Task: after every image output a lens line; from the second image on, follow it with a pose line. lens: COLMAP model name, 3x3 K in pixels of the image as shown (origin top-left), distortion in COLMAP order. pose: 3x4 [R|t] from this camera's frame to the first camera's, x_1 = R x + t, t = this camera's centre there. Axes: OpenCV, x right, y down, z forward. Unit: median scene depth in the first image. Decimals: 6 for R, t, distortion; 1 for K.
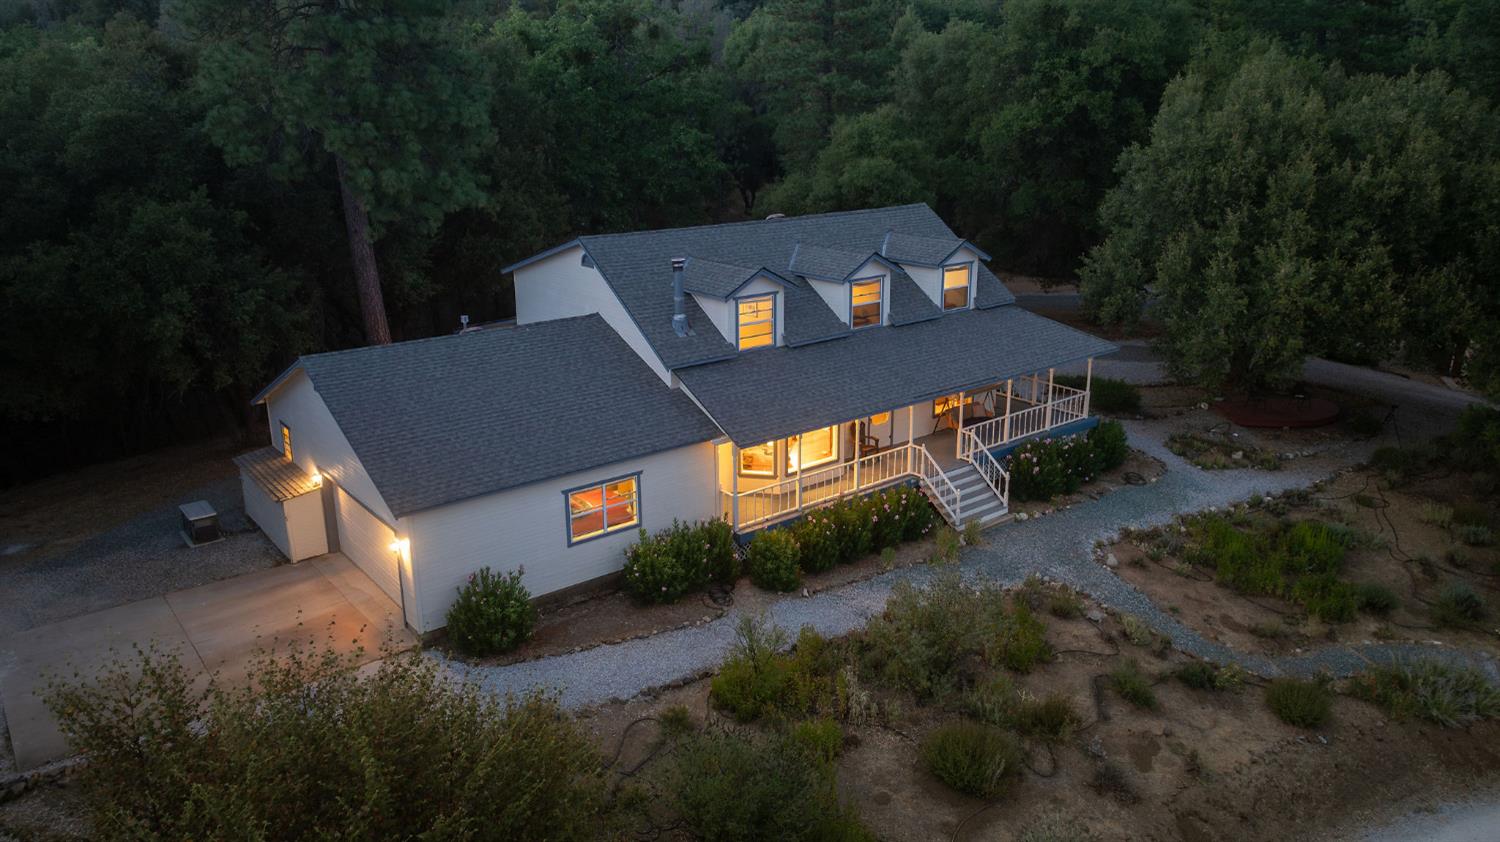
lens RADIAL K [[1051.9, 0, 757.6], [0, 1051.9, 402.8], [0, 0, 1]] dist [-0.009209, -0.006728]
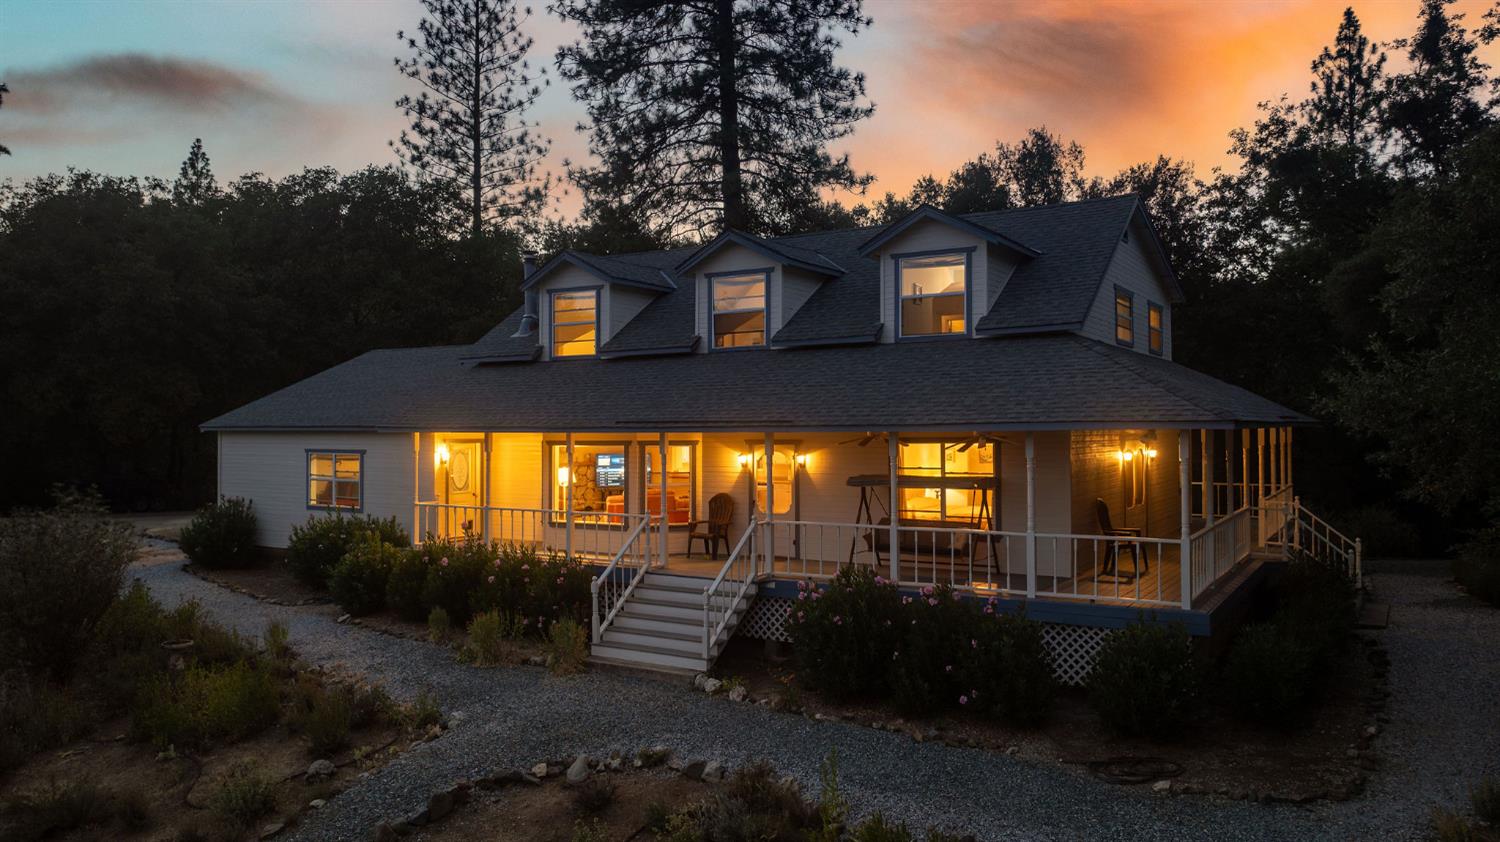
lens RADIAL K [[1051.9, 0, 757.6], [0, 1051.9, 402.8], [0, 0, 1]] dist [-0.009209, -0.006728]
pose [[0.317647, -0.028153, -0.947791, 0.773078], [-0.263513, 0.957564, -0.116758, 0.035206], [0.910858, 0.286843, 0.296749, 0.889063]]
